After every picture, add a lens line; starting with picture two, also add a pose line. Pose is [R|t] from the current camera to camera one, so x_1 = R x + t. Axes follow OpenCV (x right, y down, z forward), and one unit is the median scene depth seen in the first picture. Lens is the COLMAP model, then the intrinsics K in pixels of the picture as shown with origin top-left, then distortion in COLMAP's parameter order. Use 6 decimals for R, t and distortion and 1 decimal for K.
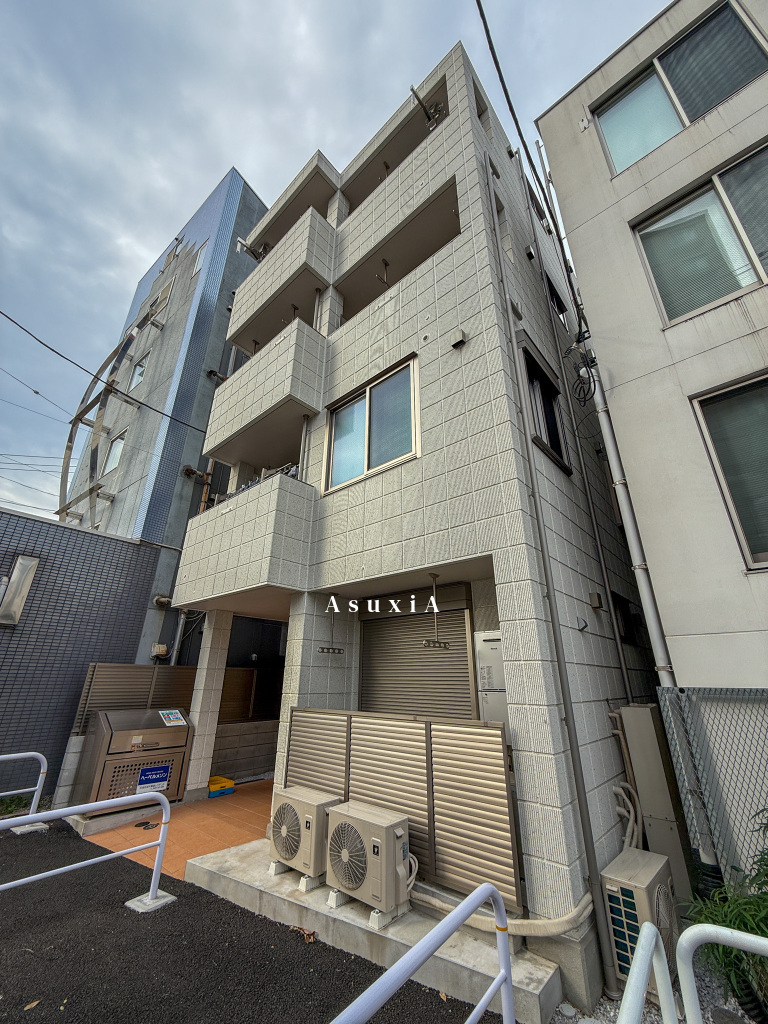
lens RADIAL K [[408.9, 0, 383.9], [0, 408.9, 512.4], [0, 0, 1]] dist [-0.001602, -0.000443]
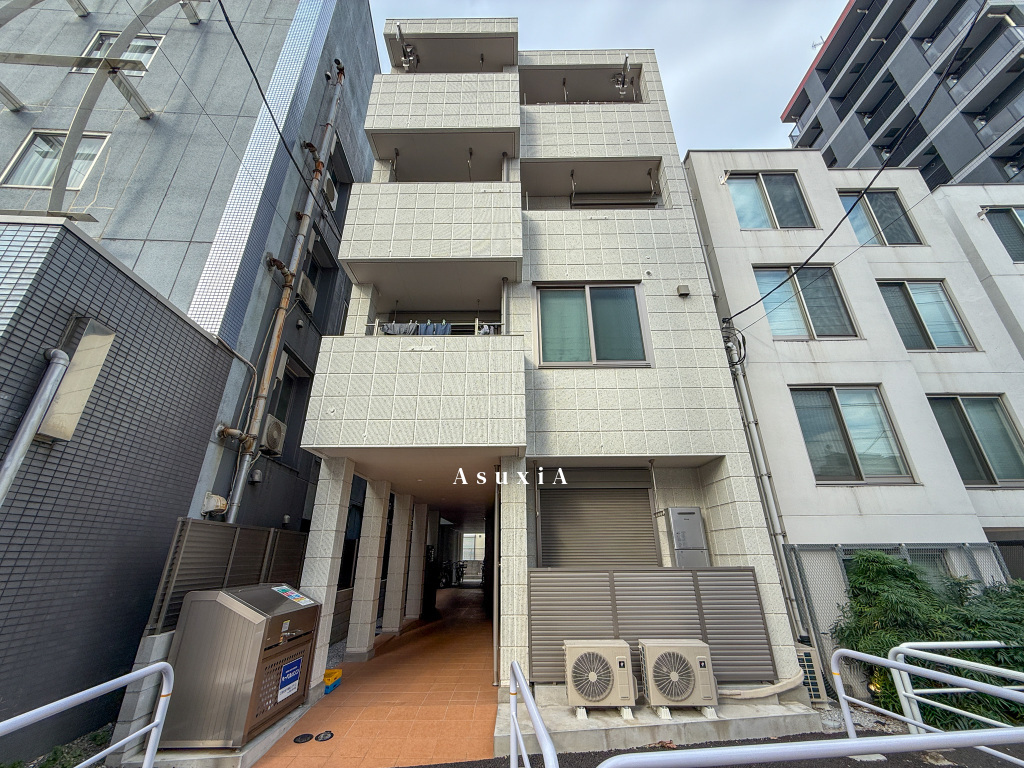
lens RADIAL K [[408.9, 0, 510.6], [0, 408.9, 386.4], [0, 0, 1]] dist [-0.001602, -0.000443]
pose [[0.749212, 0.241035, 0.616915, -0.907571], [-0.239457, 0.967001, -0.087009, 0.123686], [-0.617529, -0.082536, 0.782206, 0.243272]]
